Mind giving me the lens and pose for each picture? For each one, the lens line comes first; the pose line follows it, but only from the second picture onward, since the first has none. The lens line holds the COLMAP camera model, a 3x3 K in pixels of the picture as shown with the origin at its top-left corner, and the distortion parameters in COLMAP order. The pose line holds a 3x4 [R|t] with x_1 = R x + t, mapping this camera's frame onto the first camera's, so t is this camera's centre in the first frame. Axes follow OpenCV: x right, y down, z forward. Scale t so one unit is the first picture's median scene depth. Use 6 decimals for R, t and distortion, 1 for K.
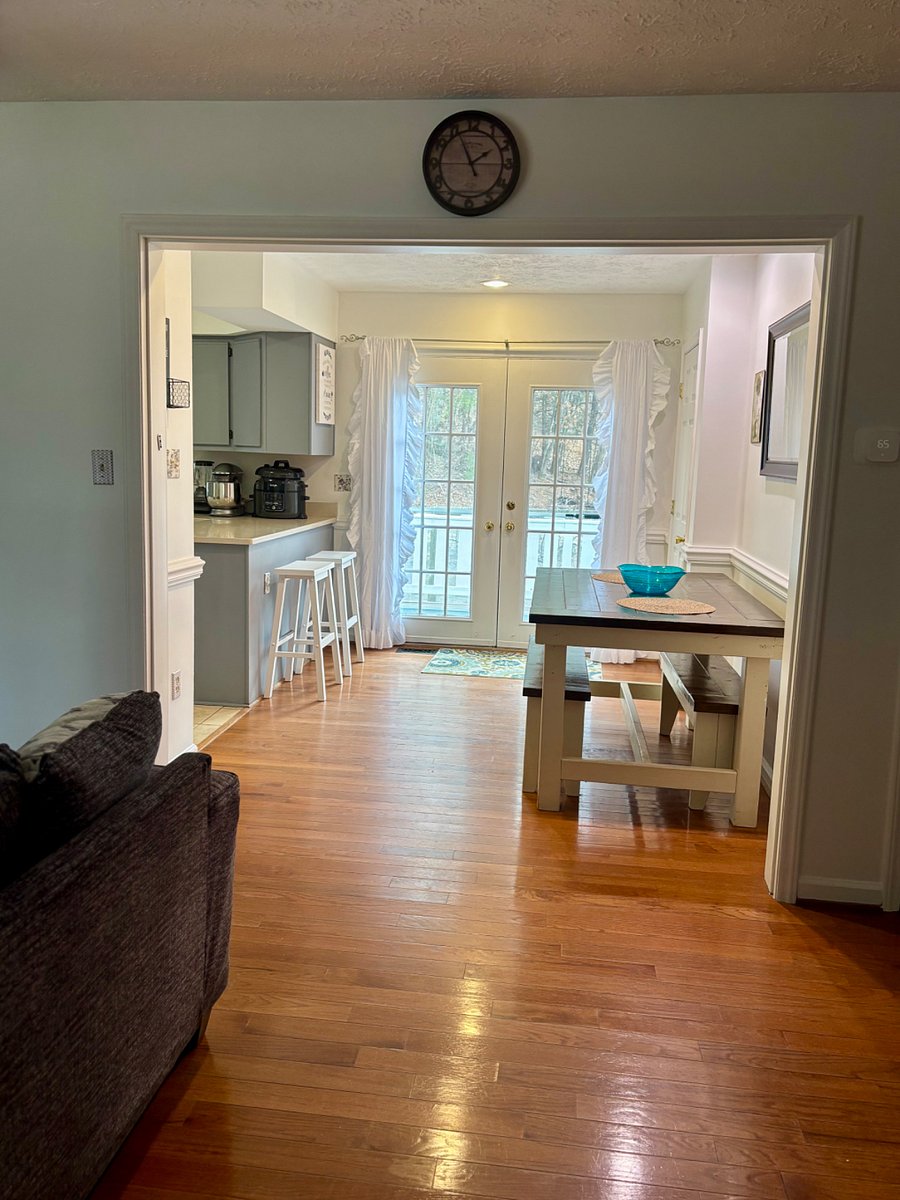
lens RADIAL K [[928.5, 0, 447.0], [0, 928.5, 581.1], [0, 0, 1]] dist [0.097758, -0.003639]
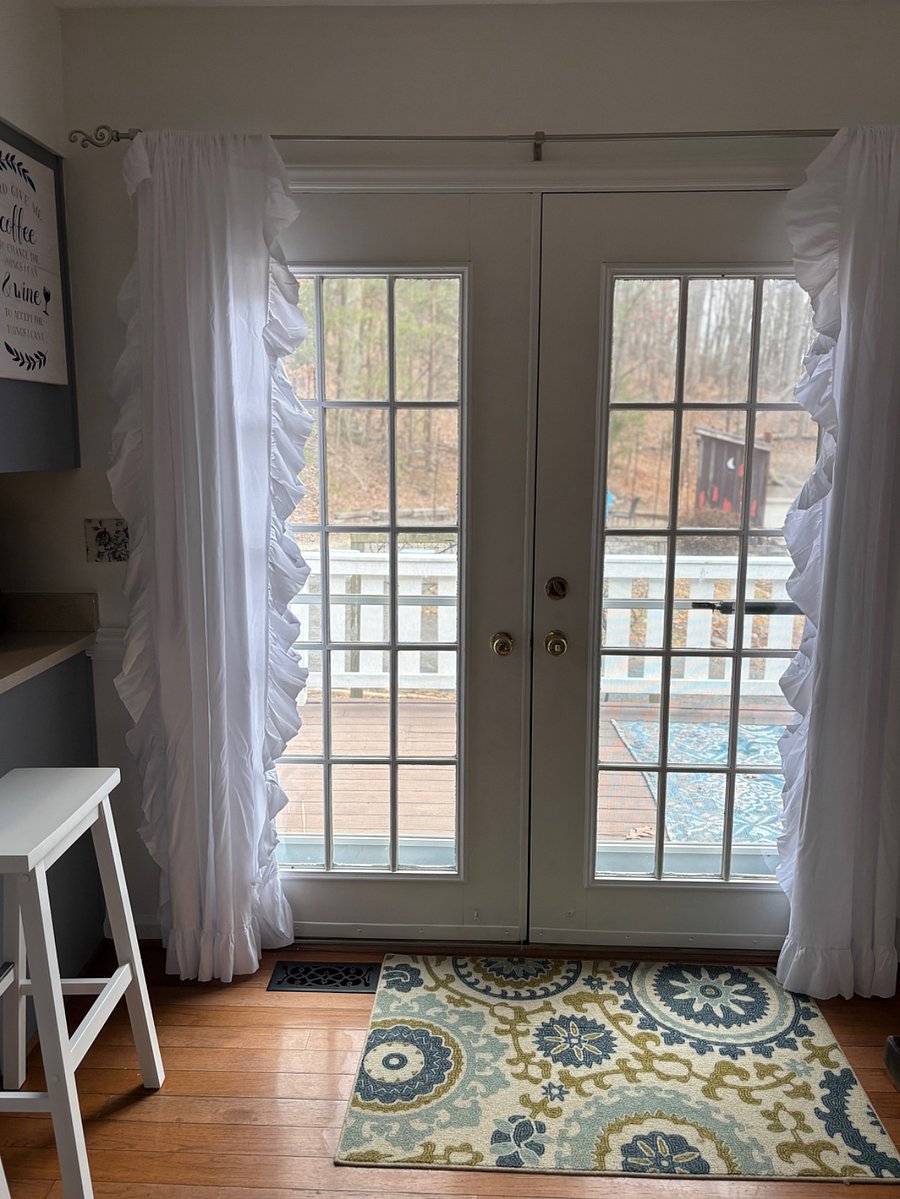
lens RADIAL K [[926.9, 0, 447.3], [0, 926.9, 585.2], [0, 0, 1]] dist [0.025403, -0.001624]
pose [[0.995718, -0.039646, 0.083515, -0.010039], [0.037787, 0.999004, 0.023726, -0.126784], [-0.084372, -0.020469, 0.996224, 0.853483]]
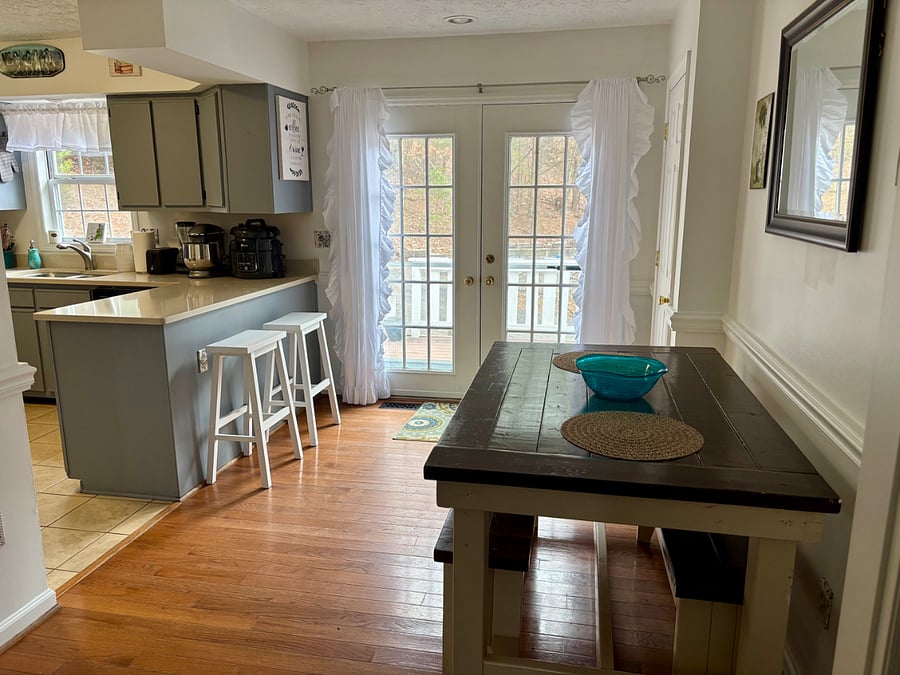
lens RADIAL K [[671.8, 0, 450.0], [0, 671.8, 337.5], [0, 0, 1]] dist [0.030023, -0.001505]
pose [[0.996942, -0.017914, -0.076070, 0.107887], [0.023199, 0.997335, 0.069171, -0.065785], [0.074628, -0.070725, 0.994700, 0.395586]]
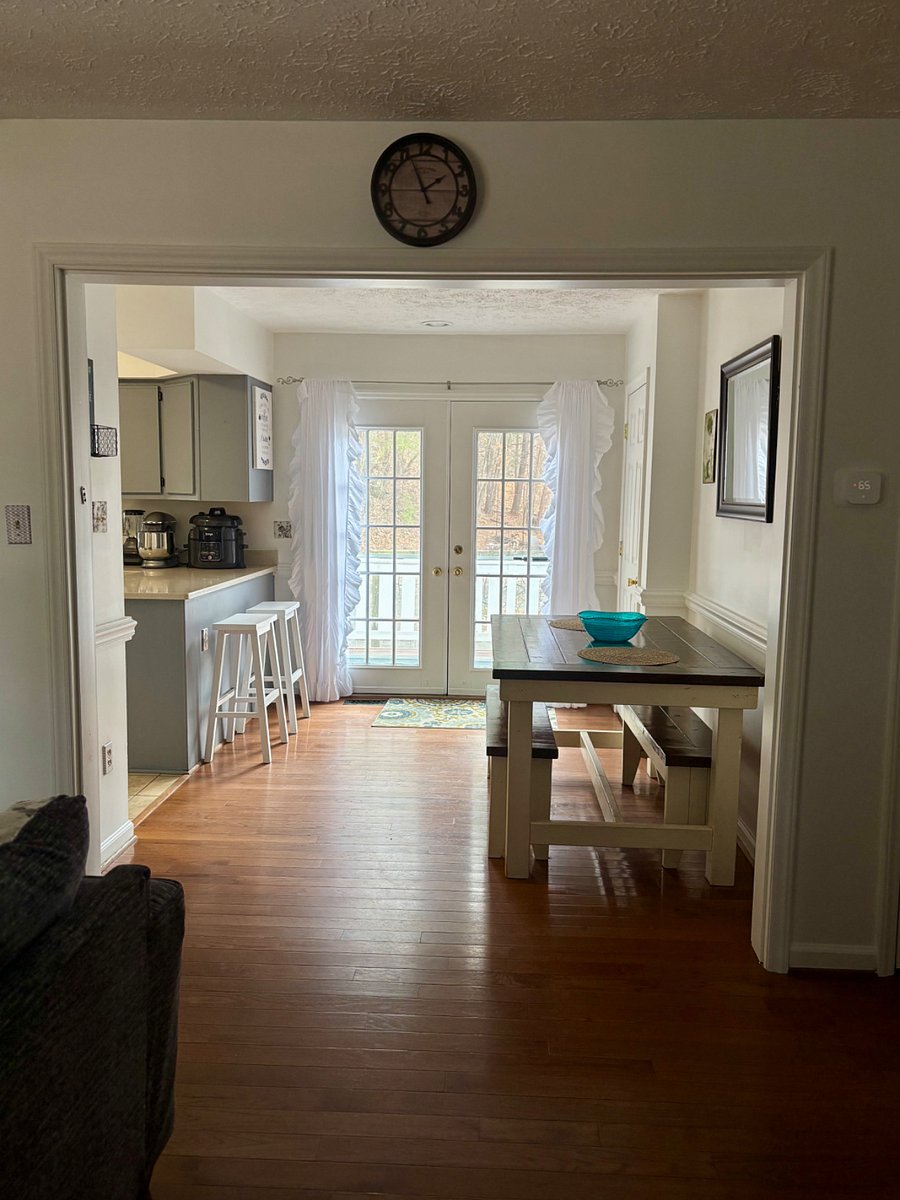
lens RADIAL K [[915.7, 0, 450.0], [0, 915.7, 600.0], [0, 0, 1]] dist [0.084110, -0.001982]
pose [[0.996937, -0.027051, 0.073387, -0.015557], [0.028576, 0.999395, -0.019809, -0.013133], [-0.072806, 0.021846, 0.997107, 0.058844]]
